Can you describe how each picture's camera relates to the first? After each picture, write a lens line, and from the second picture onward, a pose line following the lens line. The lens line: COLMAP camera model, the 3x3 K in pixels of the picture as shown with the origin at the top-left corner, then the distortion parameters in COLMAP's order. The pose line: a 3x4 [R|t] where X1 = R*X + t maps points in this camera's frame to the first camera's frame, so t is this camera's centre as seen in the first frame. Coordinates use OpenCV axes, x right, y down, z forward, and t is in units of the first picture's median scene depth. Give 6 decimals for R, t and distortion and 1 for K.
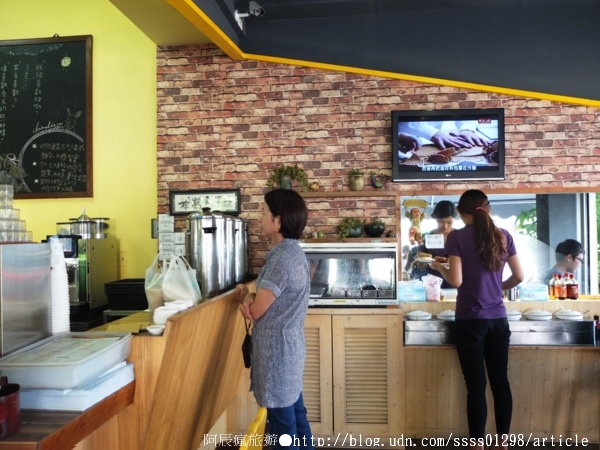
lens RADIAL K [[537.3, 0, 378.2], [0, 537.3, 226.8], [0, 0, 1]] dist [-0.063620, 0.053996]
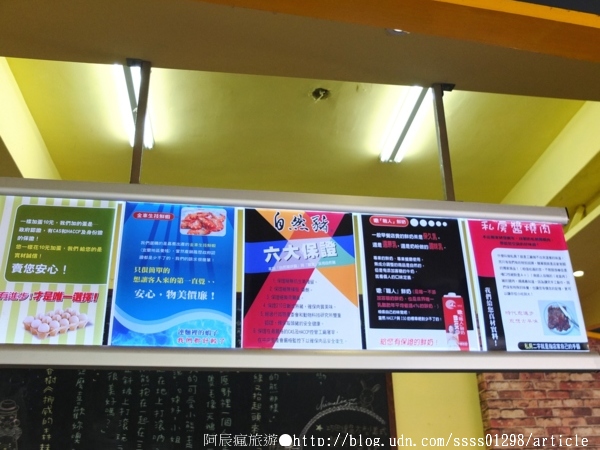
lens RADIAL K [[630.8, 0, 300.0], [0, 630.8, 225.0], [0, 0, 1]] dist [-0.061917, 0.019652]
pose [[0.970799, 0.093019, 0.221125, -0.938545], [0.008375, 0.908060, -0.418756, -0.041089], [-0.239747, 0.408380, 0.880765, 0.090037]]
